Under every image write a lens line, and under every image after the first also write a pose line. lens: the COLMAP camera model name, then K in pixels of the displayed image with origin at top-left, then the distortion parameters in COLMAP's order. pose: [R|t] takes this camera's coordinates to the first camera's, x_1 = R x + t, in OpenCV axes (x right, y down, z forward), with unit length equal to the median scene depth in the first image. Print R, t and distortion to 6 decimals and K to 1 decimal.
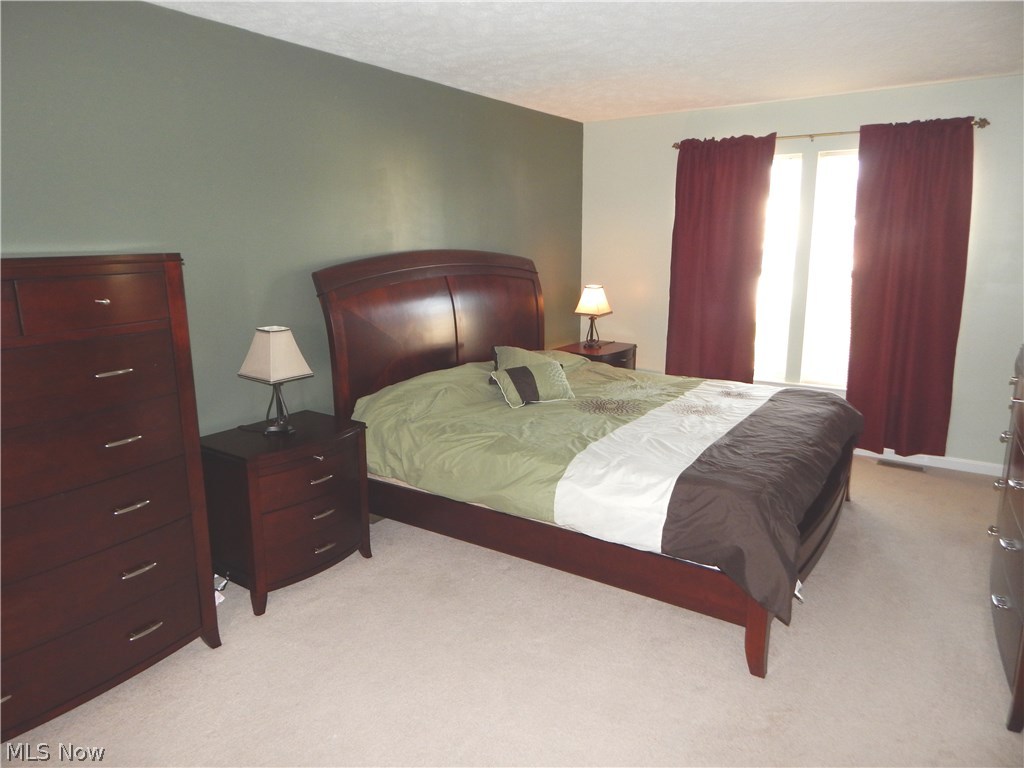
lens RADIAL K [[666.6, 0, 512.0], [0, 666.6, 384.0], [0, 0, 1]] dist [-0.005939, -0.001608]
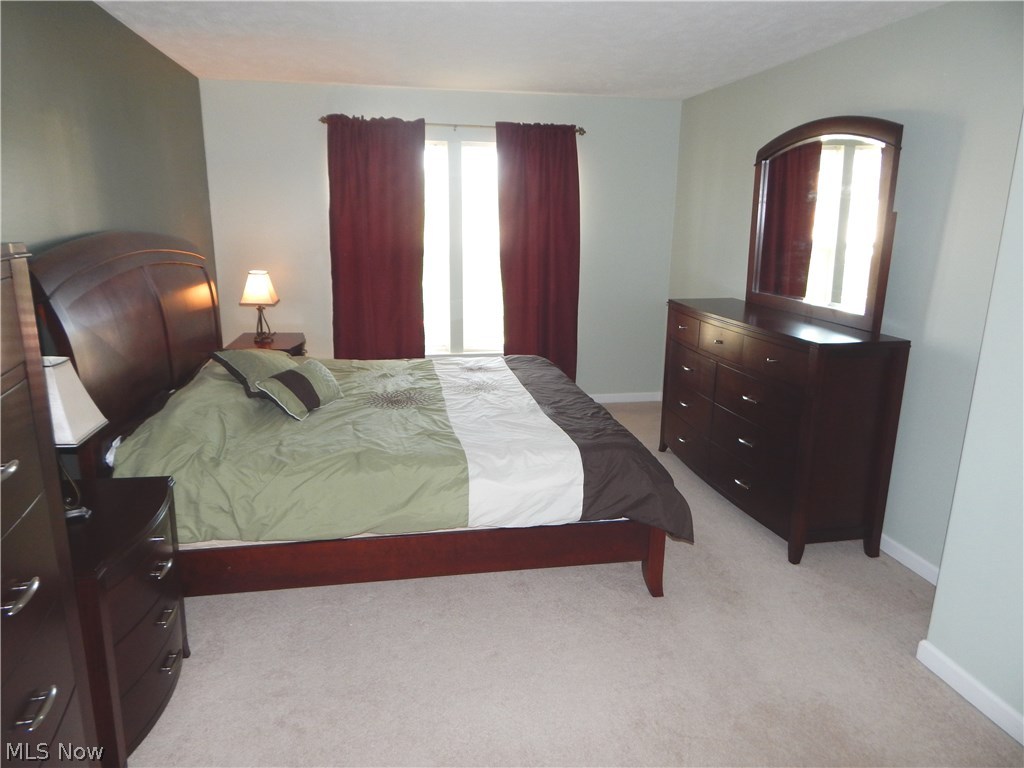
lens RADIAL K [[666.6, 0, 512.0], [0, 666.6, 384.0], [0, 0, 1]] dist [-0.005939, -0.001608]
pose [[0.720978, -0.152660, 0.675933, -0.320923], [0.130283, 0.987899, 0.084153, -0.039623], [-0.680600, 0.027390, 0.732143, 0.169037]]
